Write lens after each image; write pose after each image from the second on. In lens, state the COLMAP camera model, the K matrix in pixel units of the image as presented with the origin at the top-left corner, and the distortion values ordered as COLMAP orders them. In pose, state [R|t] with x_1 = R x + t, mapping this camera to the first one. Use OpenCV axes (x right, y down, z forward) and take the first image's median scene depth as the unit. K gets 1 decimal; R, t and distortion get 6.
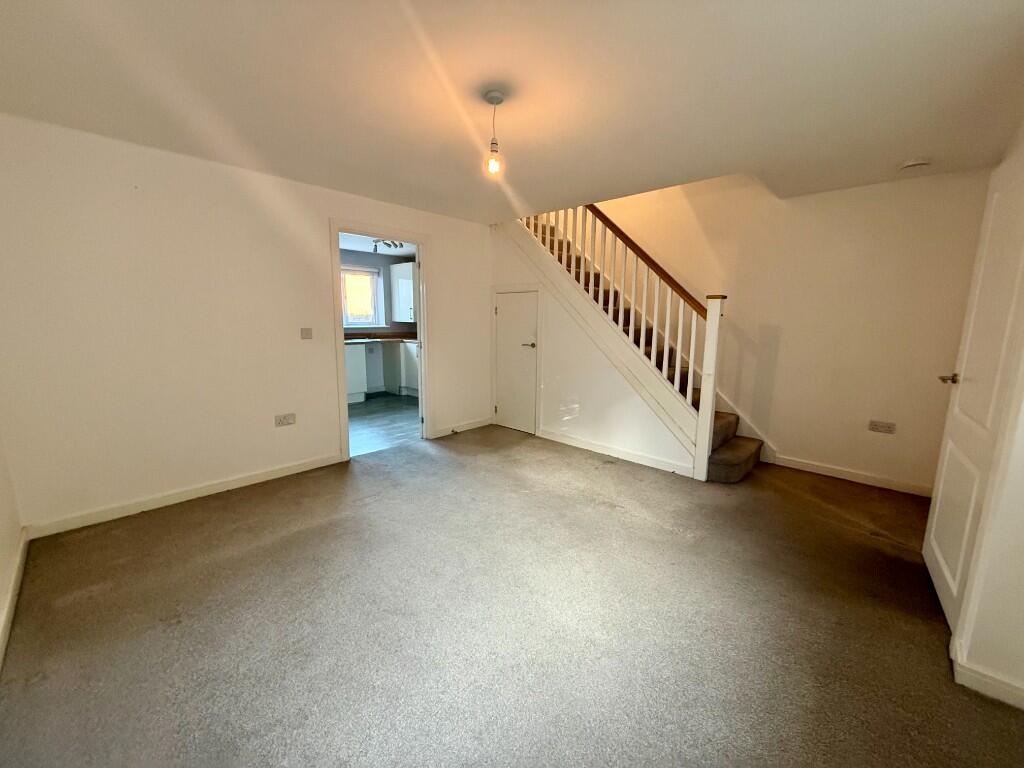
lens RADIAL K [[411.5, 0, 512.0], [0, 411.5, 384.0], [0, 0, 1]] dist [-0.000120, -0.000053]
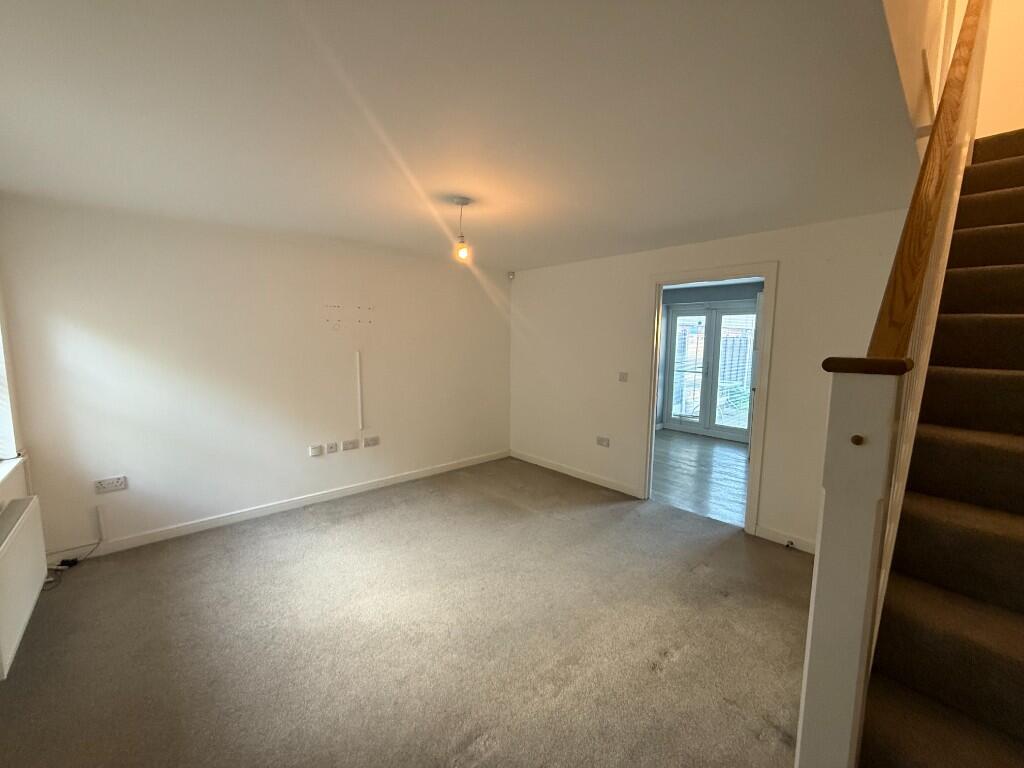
lens RADIAL K [[411.5, 0, 512.0], [0, 411.5, 384.0], [0, 0, 1]] dist [-0.000120, -0.000053]
pose [[-0.079916, 0.101751, -0.991595, 0.890096], [-0.172557, 0.978345, 0.114299, -0.228298], [0.981752, 0.180241, -0.060628, 0.944916]]
